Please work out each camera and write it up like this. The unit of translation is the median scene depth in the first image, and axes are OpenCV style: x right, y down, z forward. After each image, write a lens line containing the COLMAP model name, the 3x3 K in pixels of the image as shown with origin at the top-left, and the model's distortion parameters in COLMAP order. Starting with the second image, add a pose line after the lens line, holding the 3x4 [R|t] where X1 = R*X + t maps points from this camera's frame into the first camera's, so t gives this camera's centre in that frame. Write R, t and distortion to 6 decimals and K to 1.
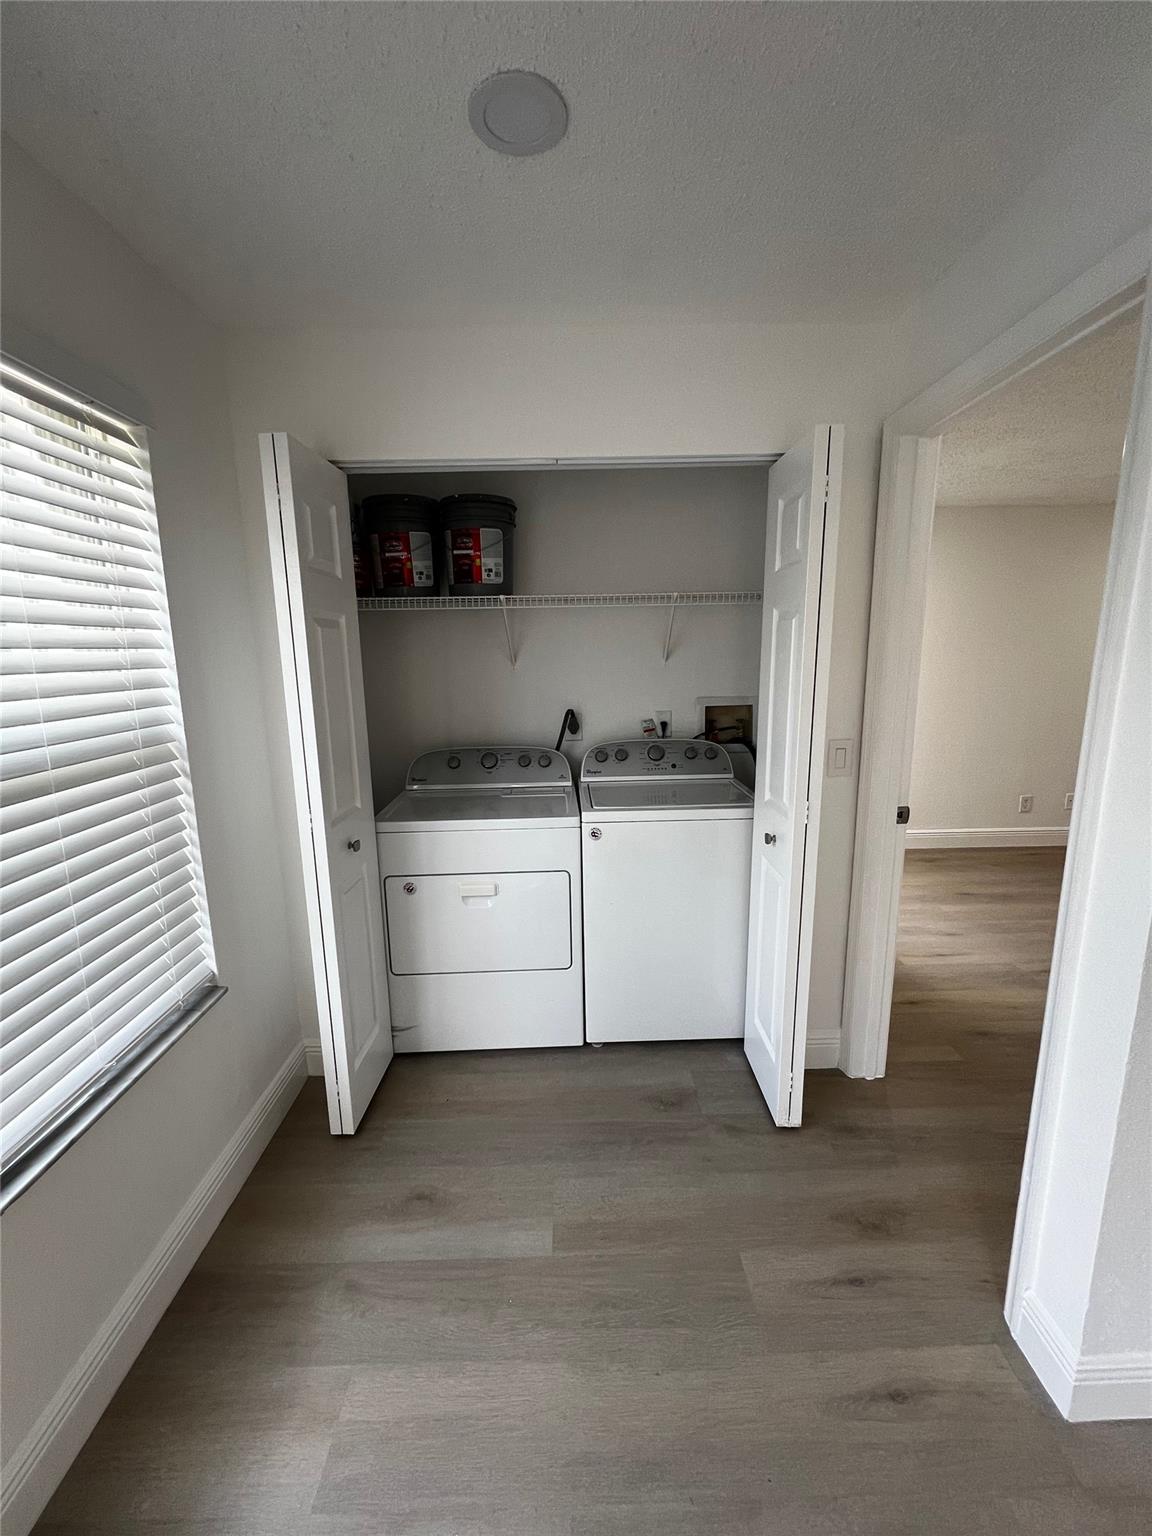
lens RADIAL K [[614.1, 0, 579.6], [0, 614.1, 767.3], [0, 0, 1]] dist [0.000615, 0.000606]
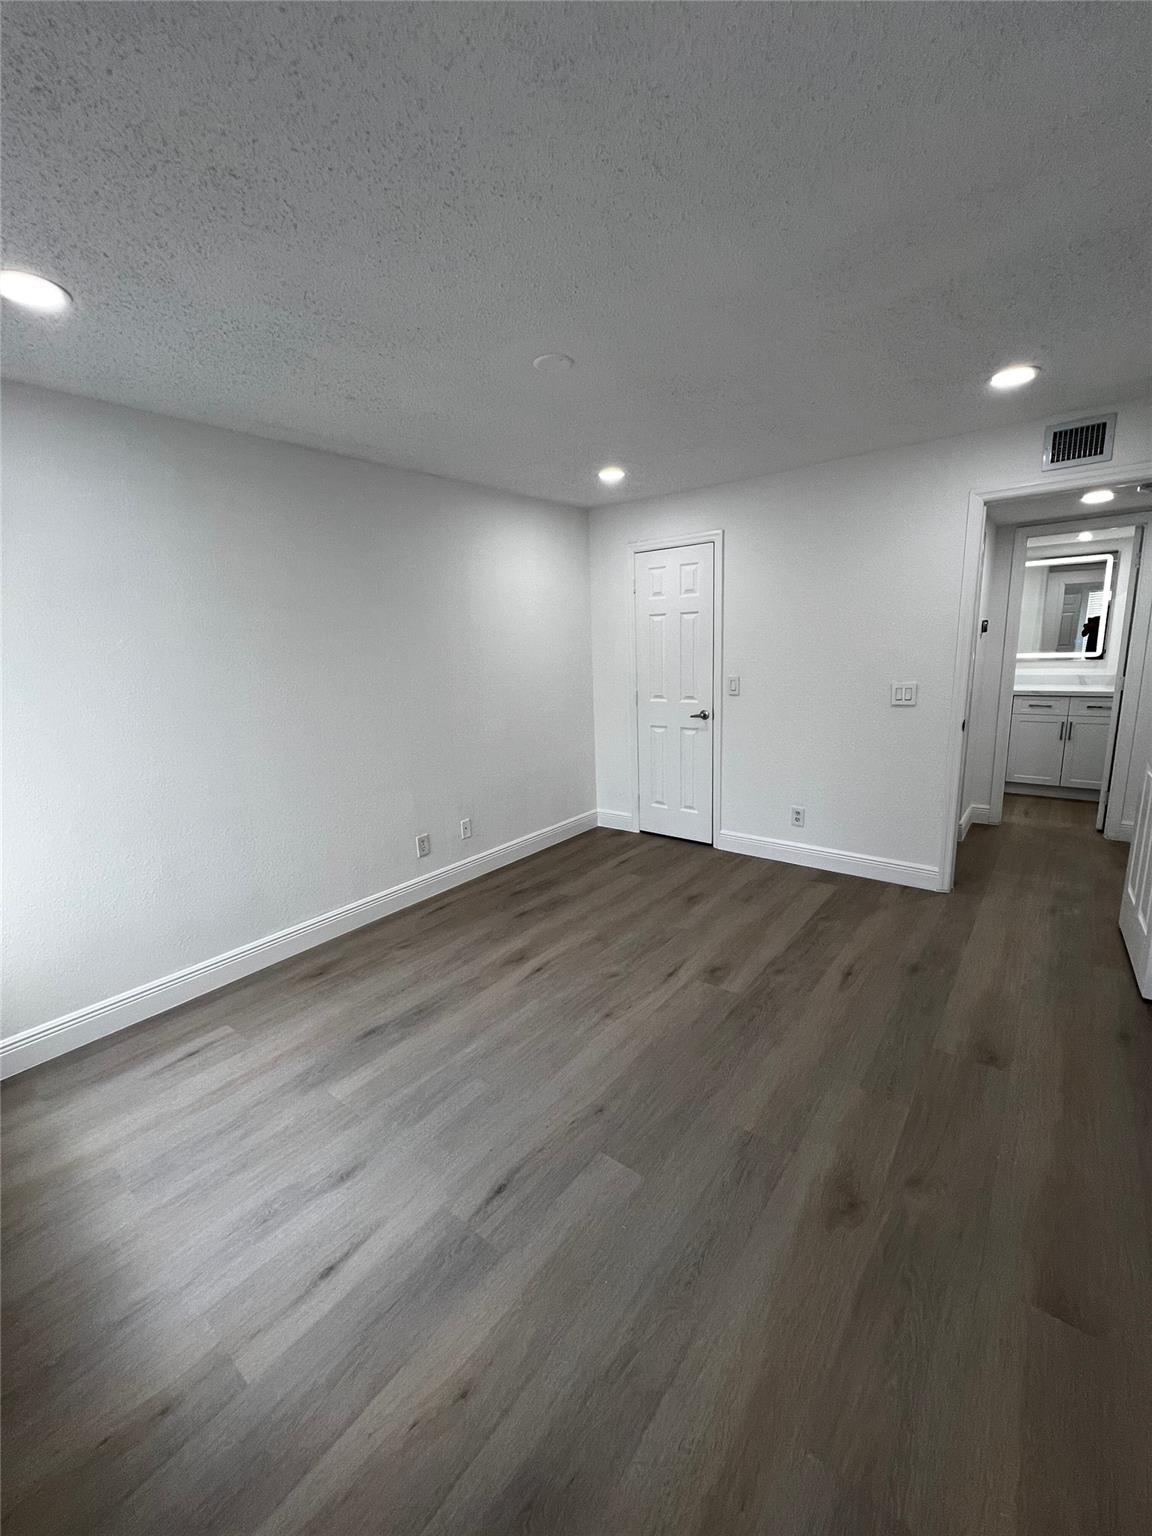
lens RADIAL K [[617.6, 0, 576.8], [0, 617.6, 762.8], [0, 0, 1]] dist [-0.000472, -0.000039]
pose [[0.637214, -0.167787, 0.752201, 0.340555], [0.168550, 0.982726, 0.076425, -0.088781], [-0.752030, 0.078084, 0.654487, 0.405197]]
